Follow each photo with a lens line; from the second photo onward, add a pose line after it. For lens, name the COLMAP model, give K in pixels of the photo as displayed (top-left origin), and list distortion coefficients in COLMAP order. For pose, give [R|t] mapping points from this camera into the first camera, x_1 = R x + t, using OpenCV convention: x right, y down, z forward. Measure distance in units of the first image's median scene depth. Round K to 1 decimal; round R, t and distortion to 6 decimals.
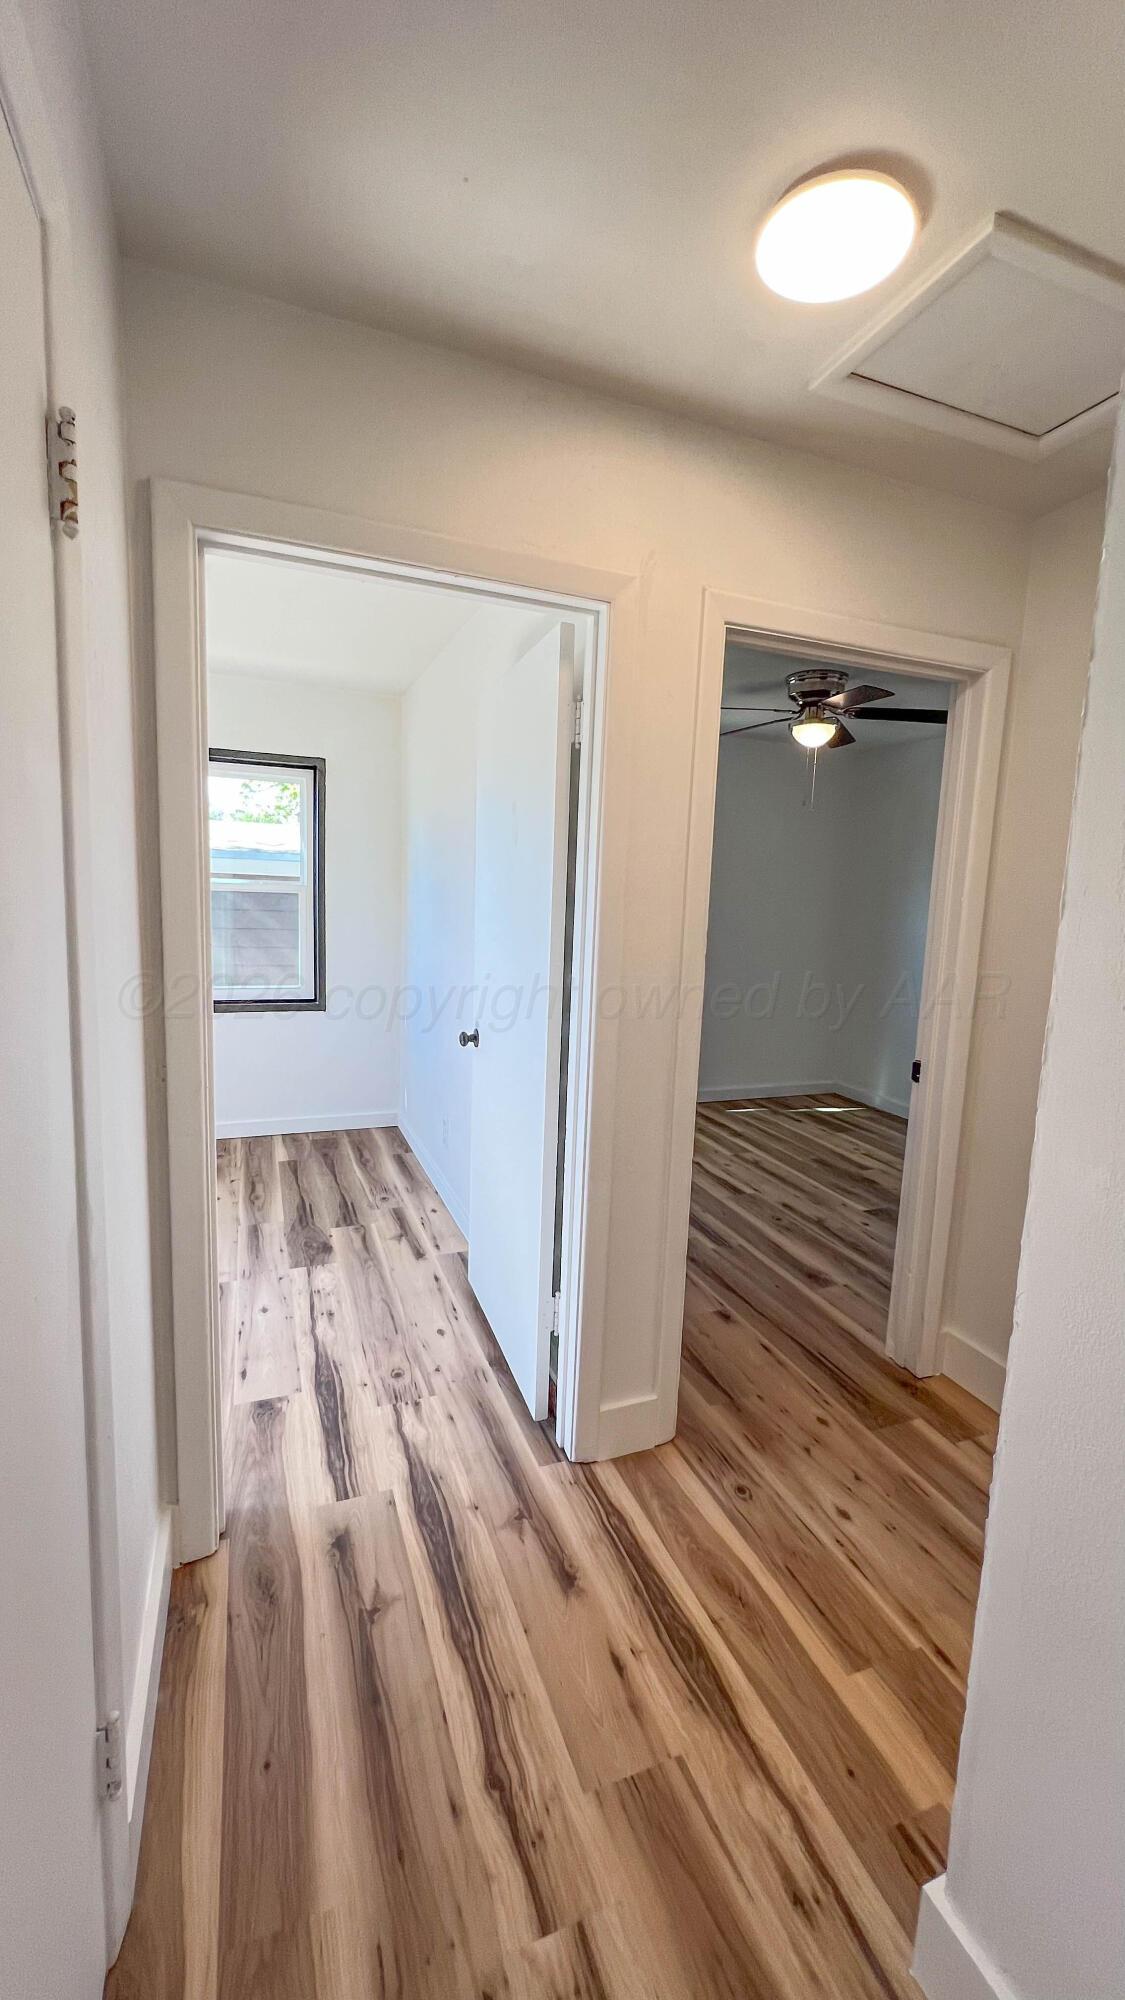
lens RADIAL K [[799.9, 0, 560.0], [0, 799.9, 997.8], [0, 0, 1]] dist [0.001929, 0.000009]
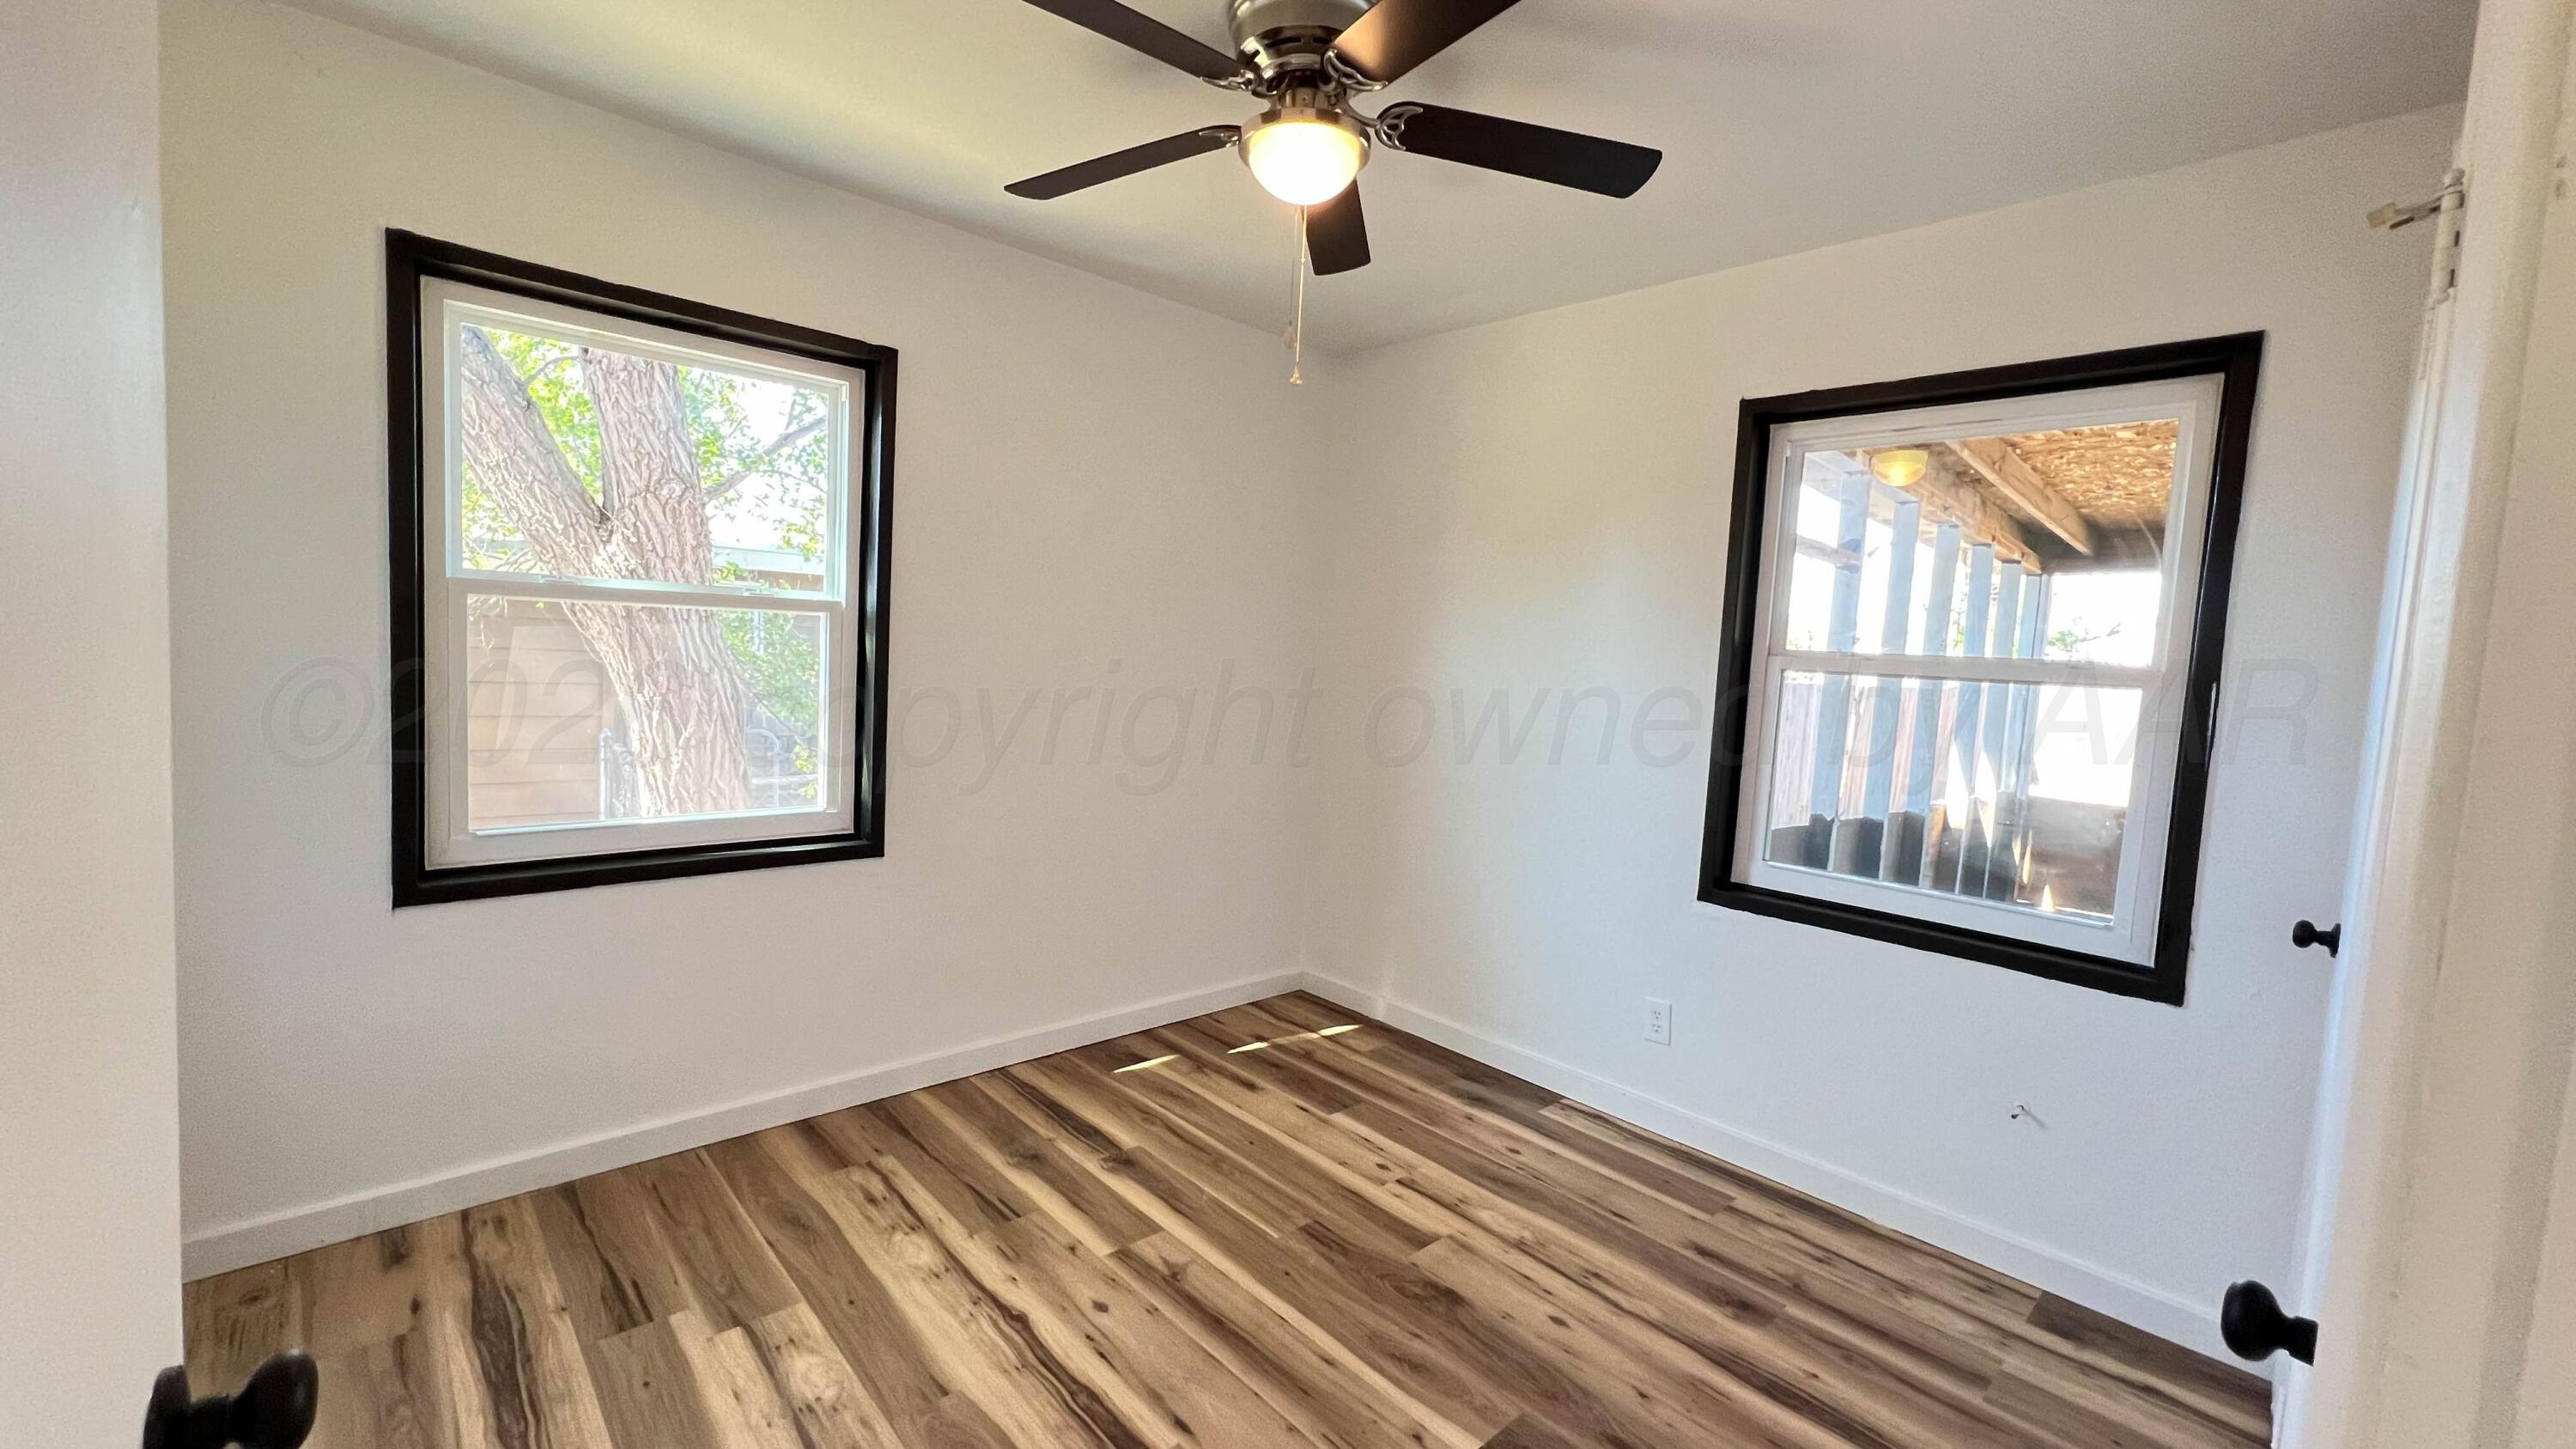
lens RADIAL K [[1030.5, 0, 1294.3], [0, 1030.5, 725.9], [0, 0, 1]] dist [0.001929, 0.000009]
pose [[0.924073, -0.004743, 0.382187, 0.118838], [0.019957, 0.999158, -0.035853, -0.050553], [-0.381695, 0.040758, 0.923389, 0.550516]]
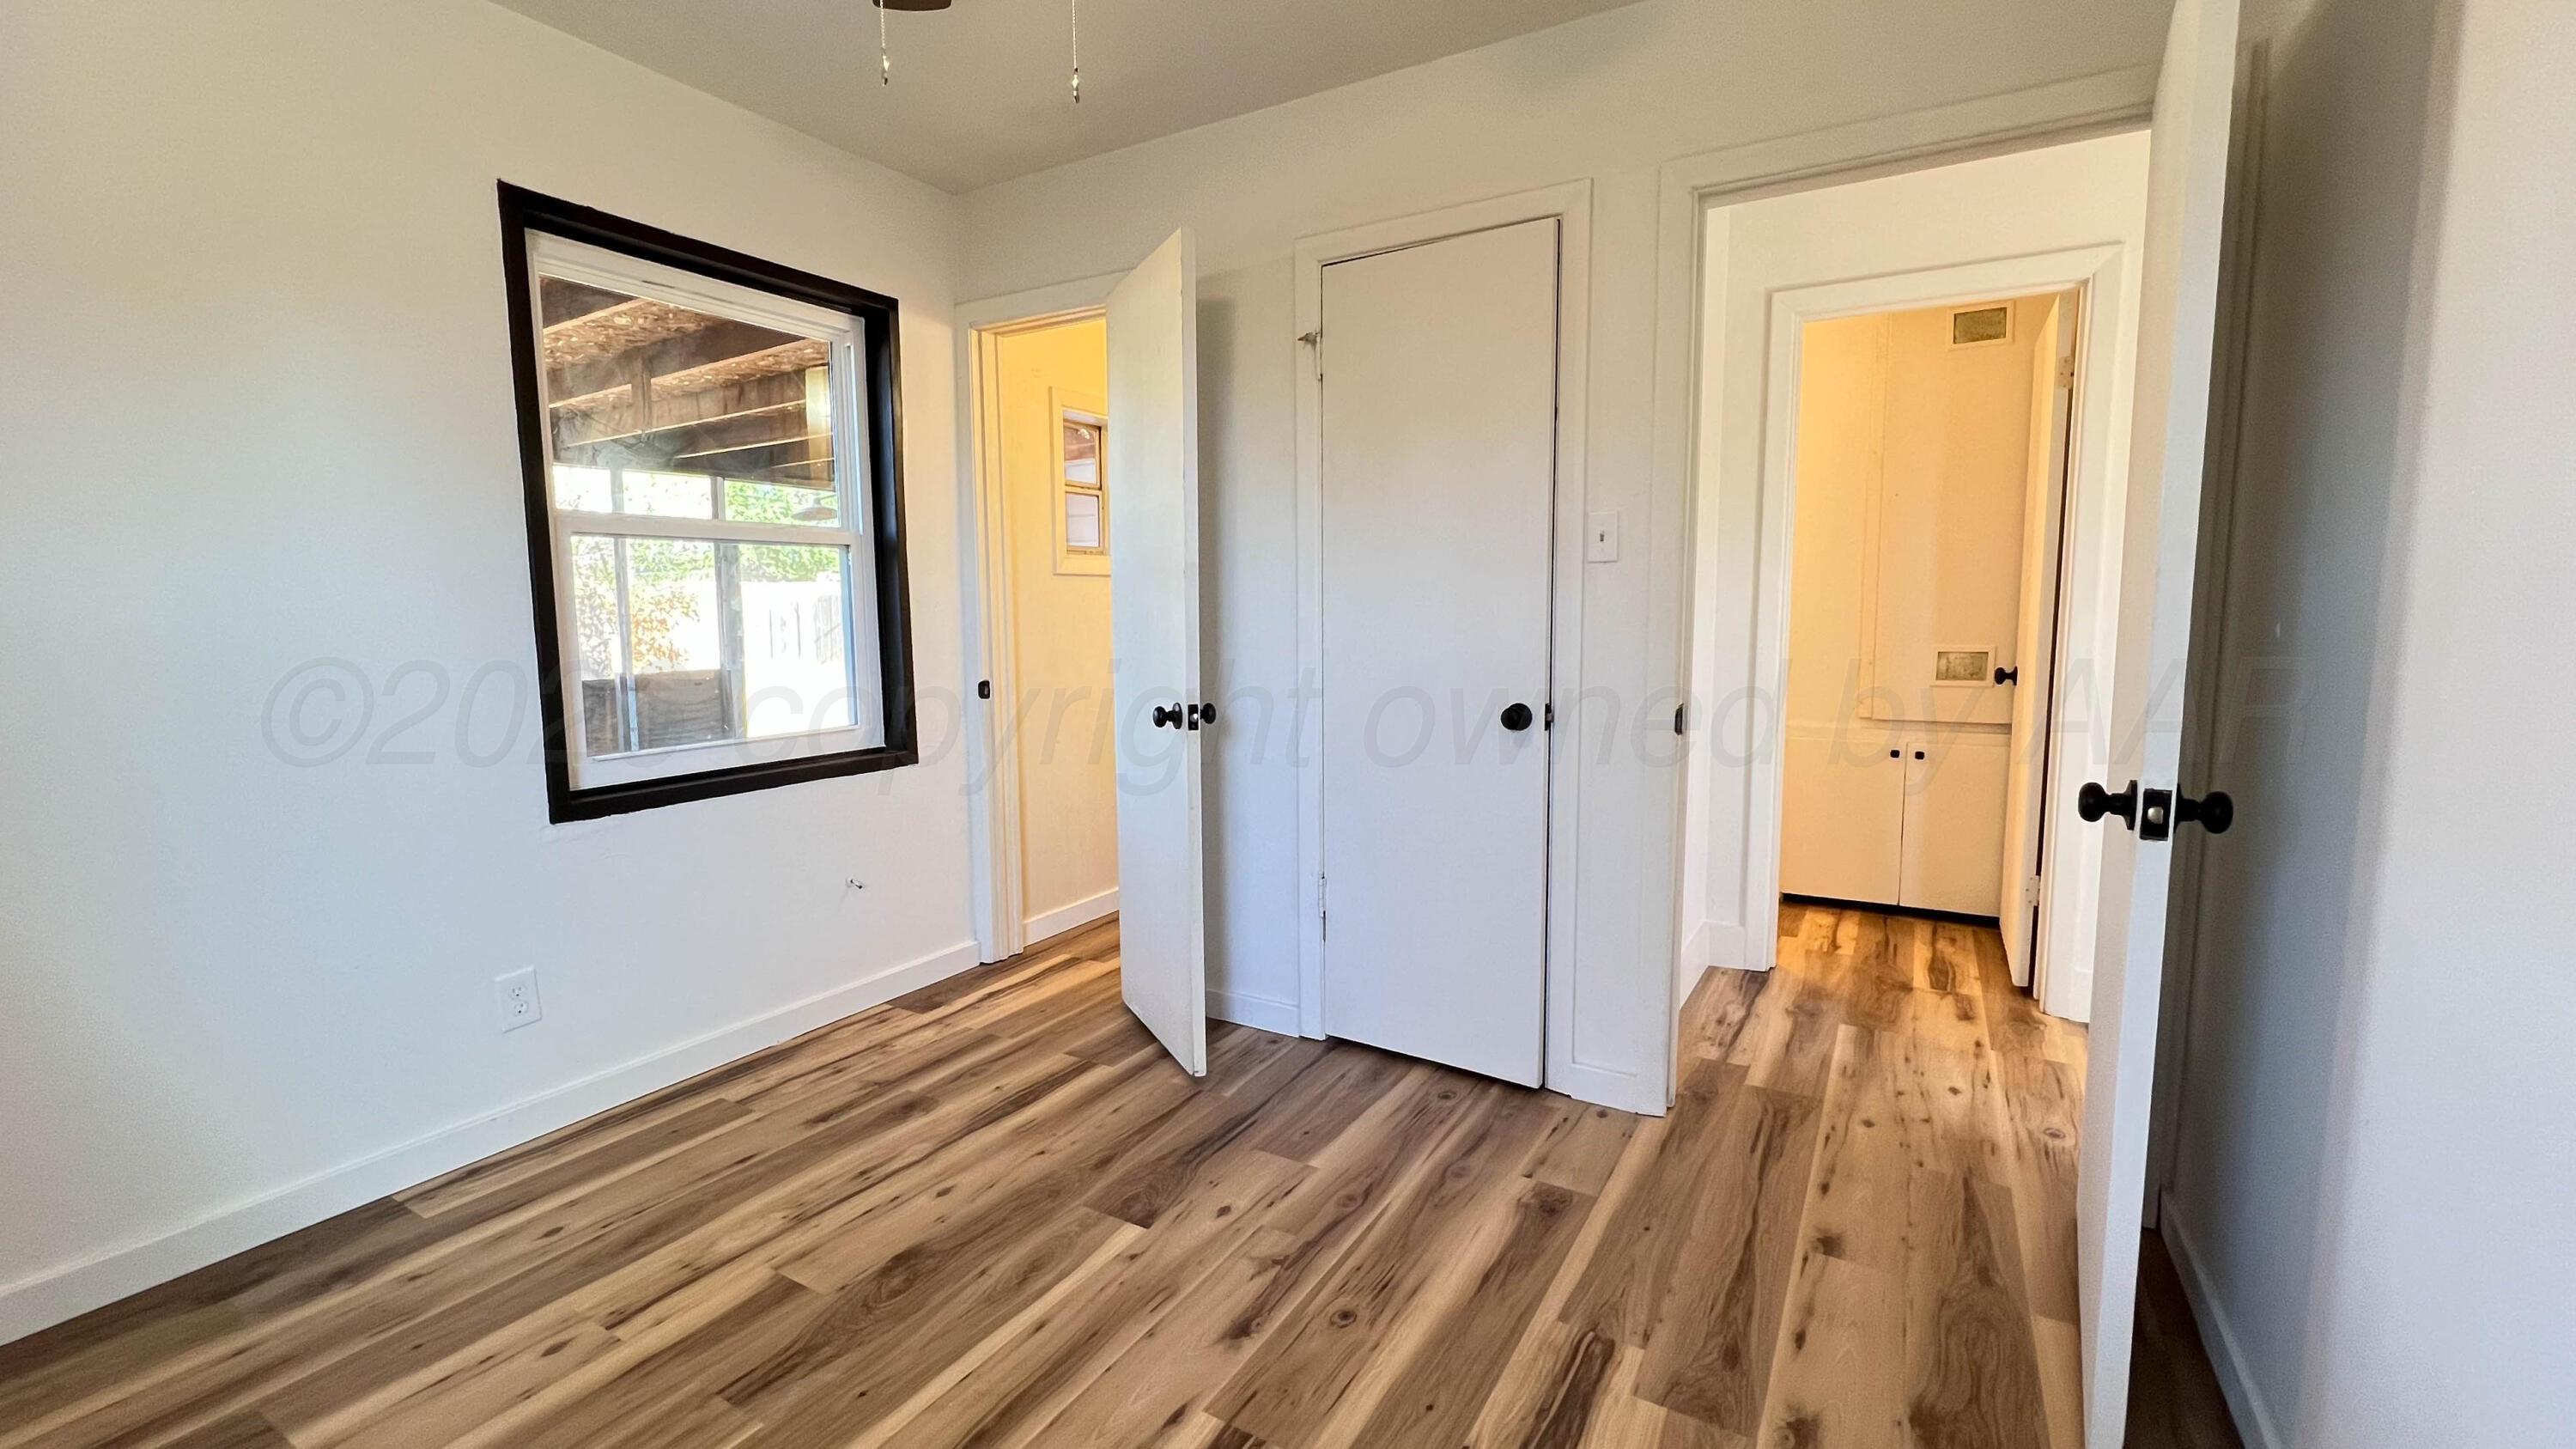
lens RADIAL K [[1030.5, 0, 1284.3], [0, 1030.5, 714.3], [0, 0, 1]] dist [0.001929, 0.000009]
pose [[-0.608705, -0.111571, 0.785513, -0.057814], [0.092424, 0.973351, 0.209872, -0.098242], [-0.787995, 0.200351, -0.582171, 1.142164]]
